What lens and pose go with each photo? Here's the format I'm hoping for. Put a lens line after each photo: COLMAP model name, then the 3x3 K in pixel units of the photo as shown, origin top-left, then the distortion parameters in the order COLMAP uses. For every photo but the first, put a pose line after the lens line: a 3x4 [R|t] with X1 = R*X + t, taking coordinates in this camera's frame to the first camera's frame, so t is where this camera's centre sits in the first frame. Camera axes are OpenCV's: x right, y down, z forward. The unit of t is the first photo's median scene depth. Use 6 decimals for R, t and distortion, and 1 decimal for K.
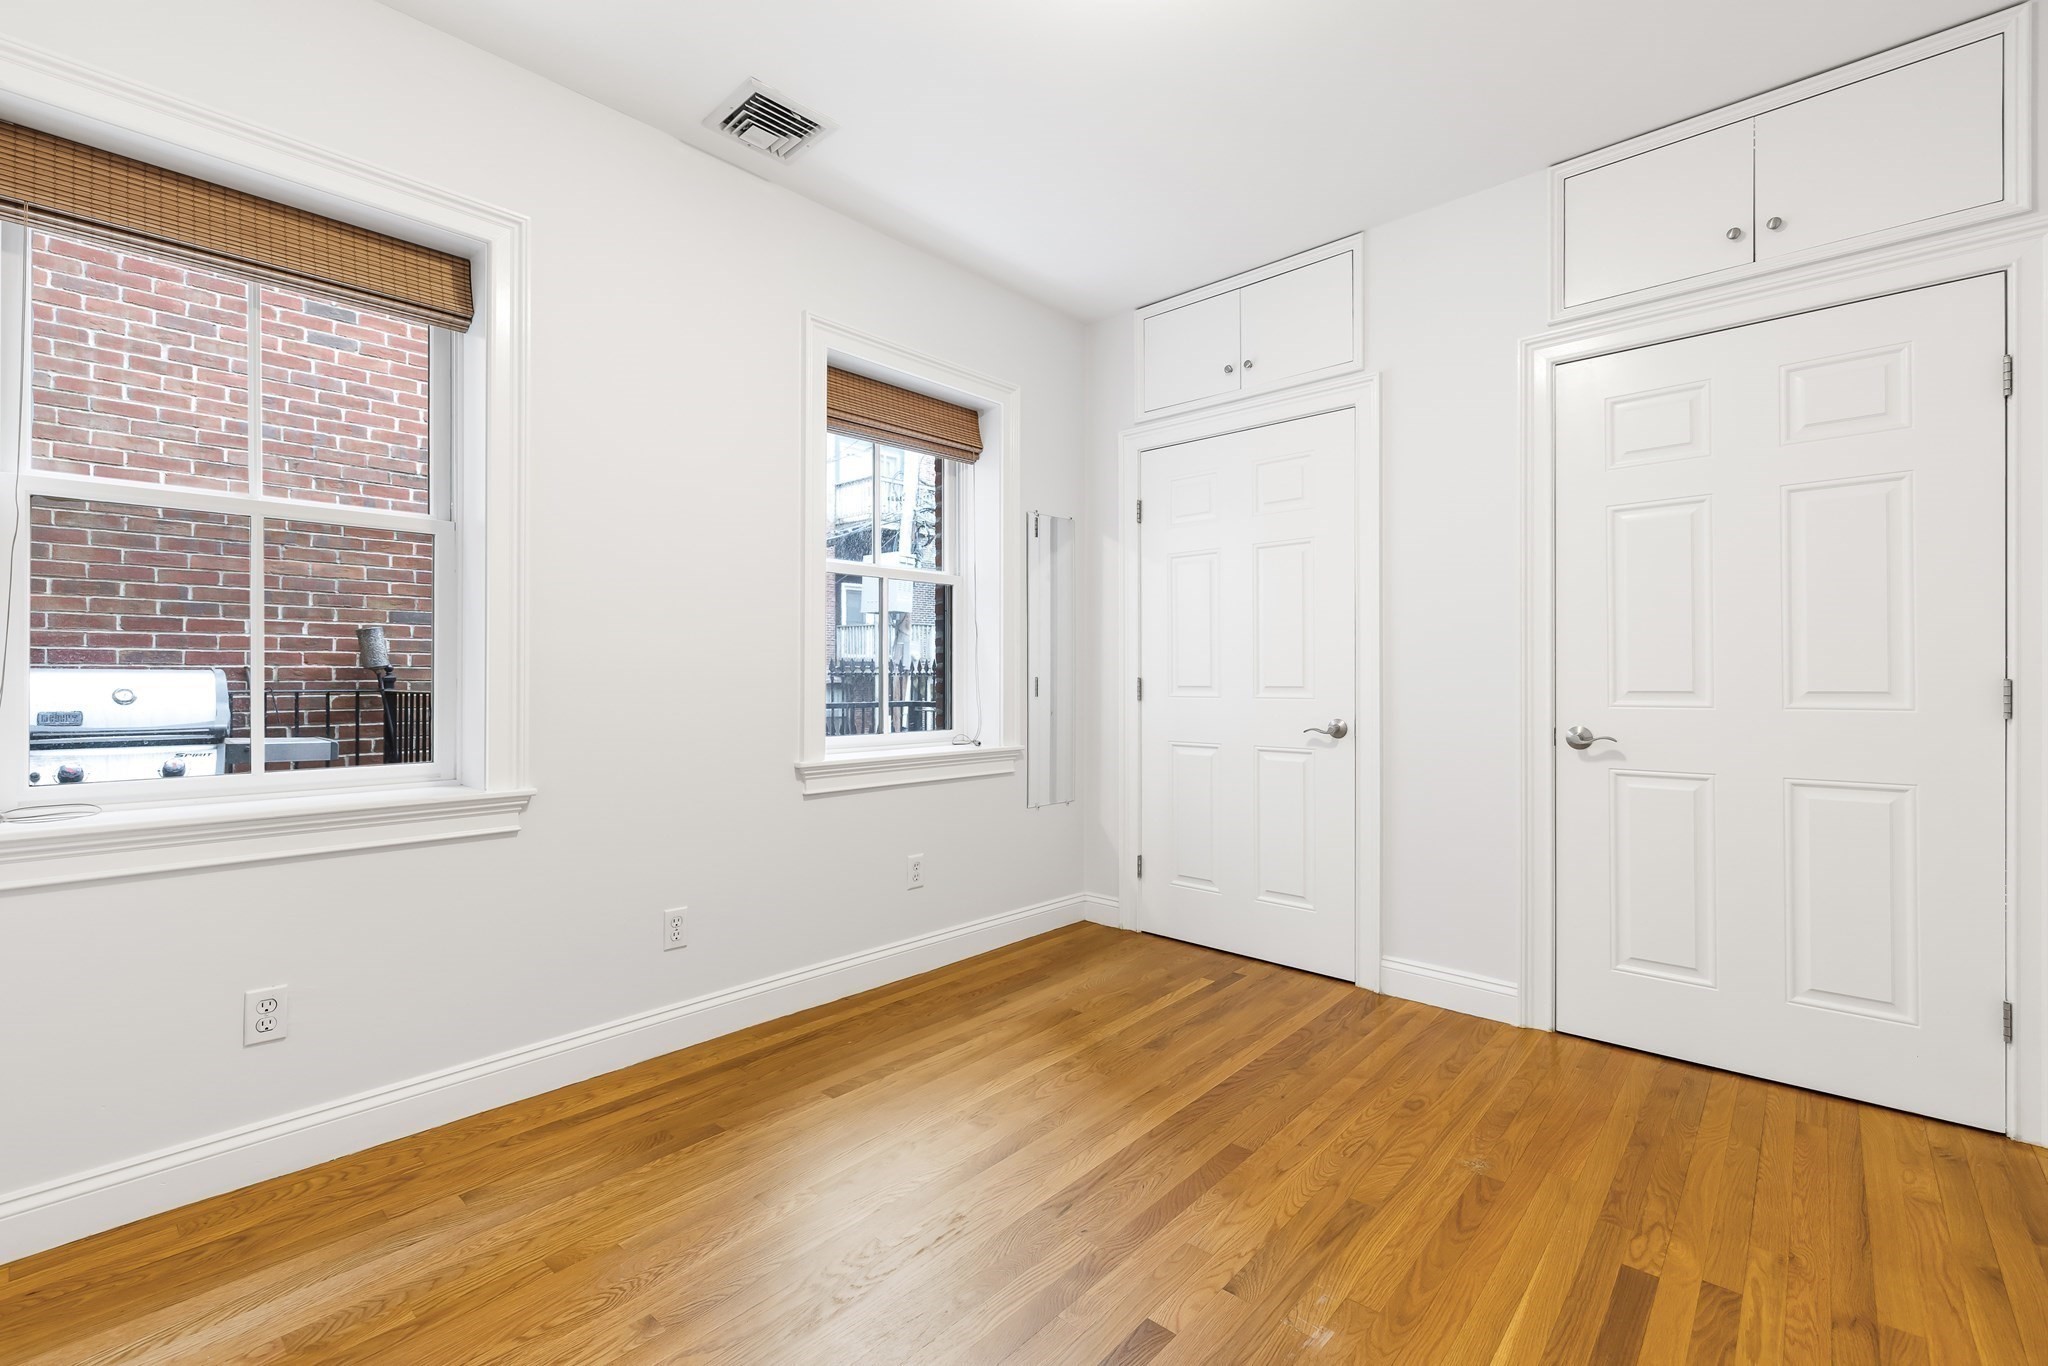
lens RADIAL K [[876.0, 0, 979.1], [0, 876.0, 671.1], [0, 0, 1]] dist [0.001851, -0.000962]
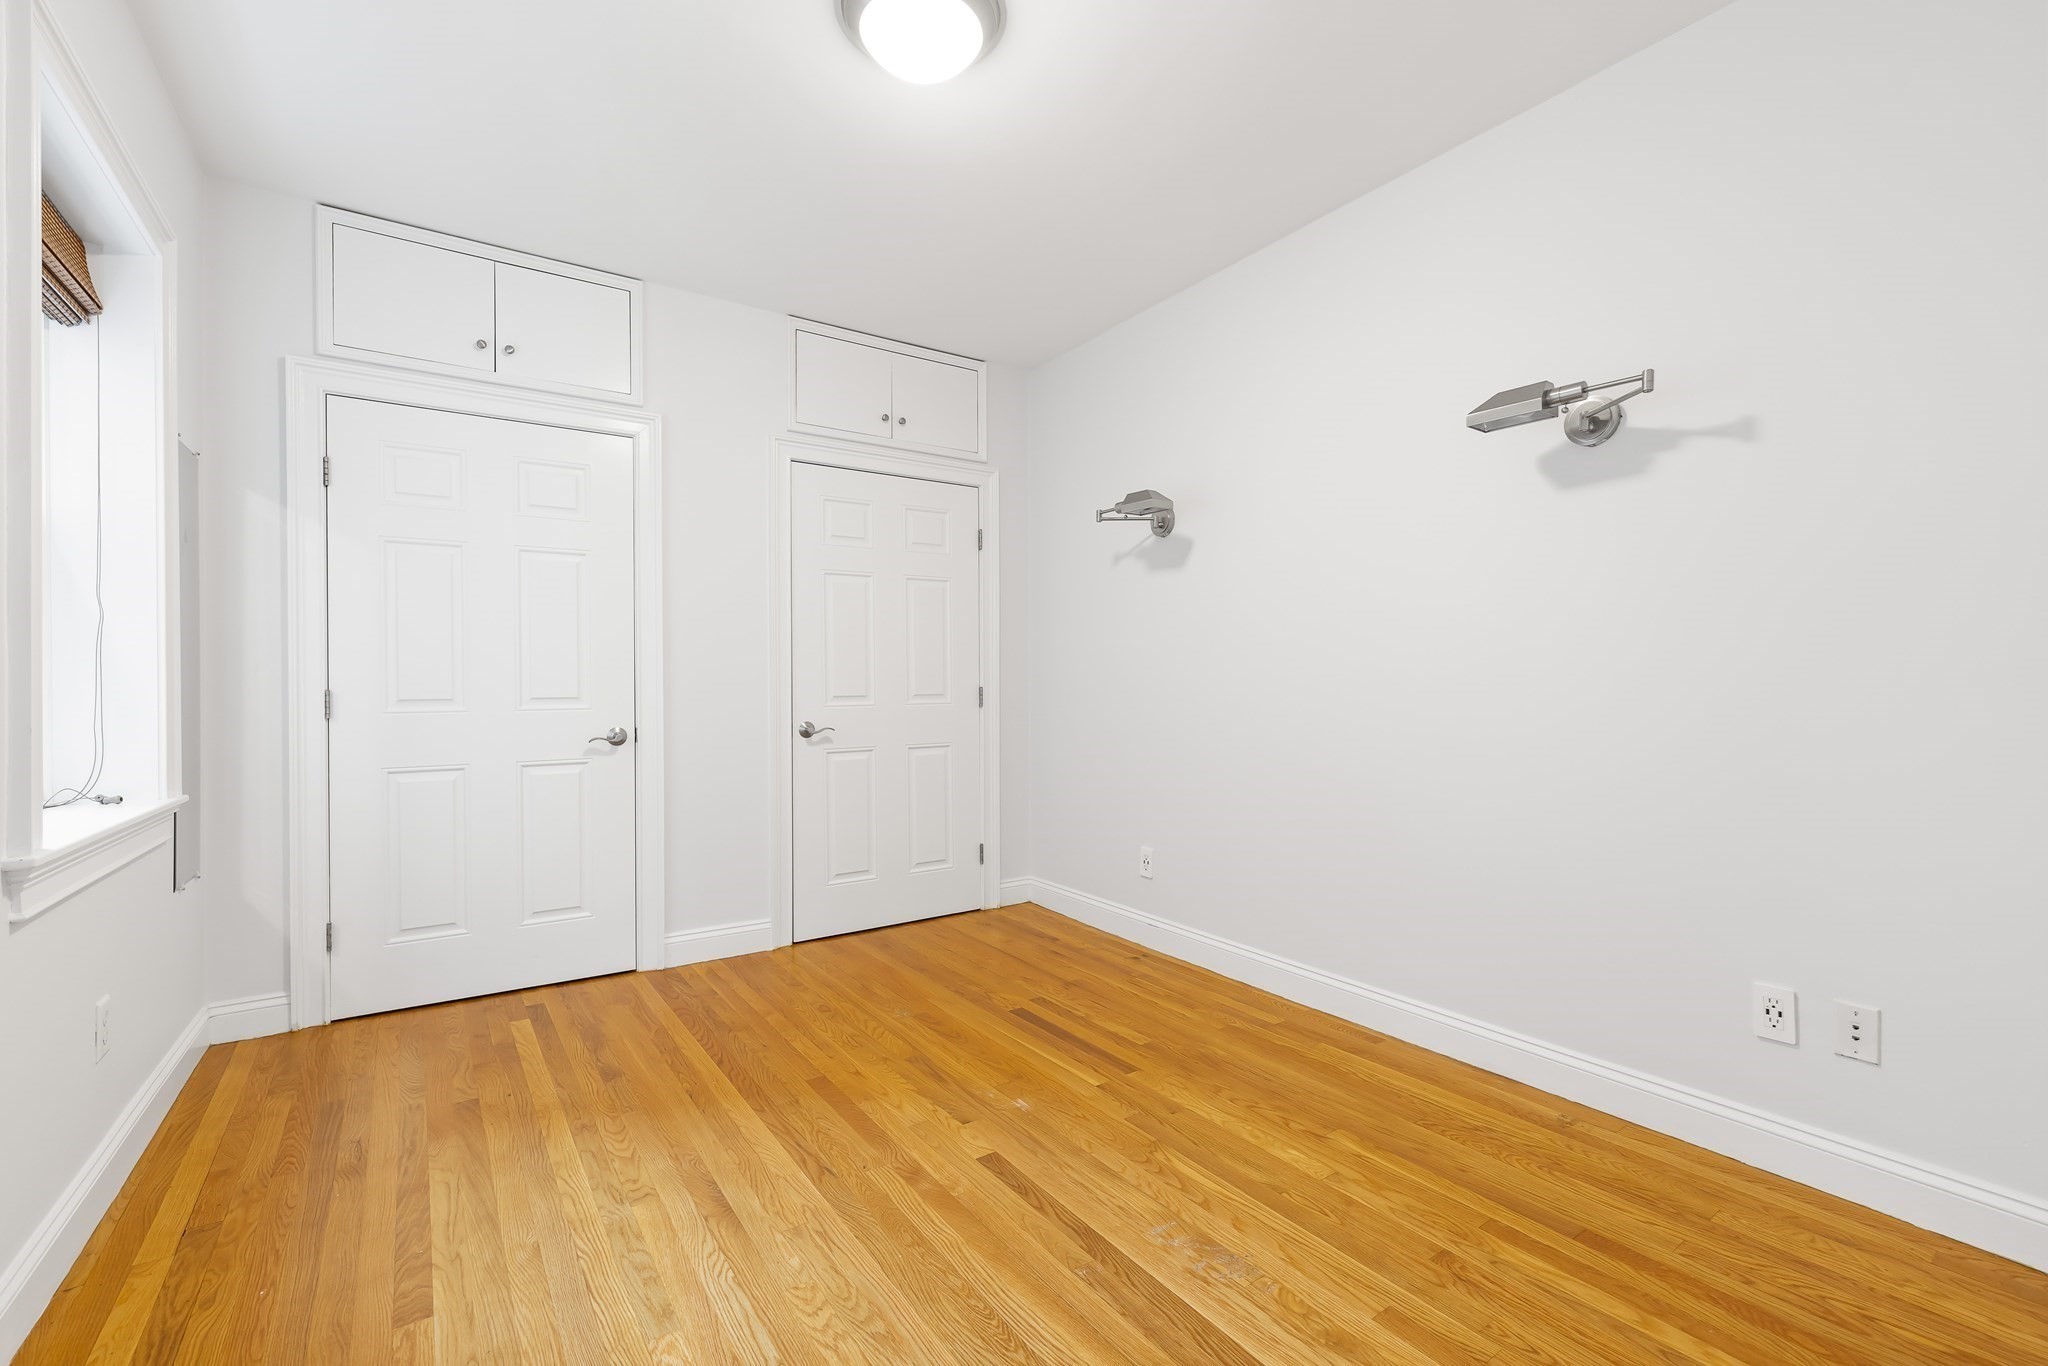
lens RADIAL K [[876.0, 0, 1018.9], [0, 876.0, 682.3], [0, 0, 1]] dist [0.001851, -0.000962]
pose [[0.219390, 0.002546, 0.975634, -0.623289], [-0.001484, 0.999996, -0.002276, 0.002446], [-0.975636, -0.000948, 0.219393, 0.356404]]
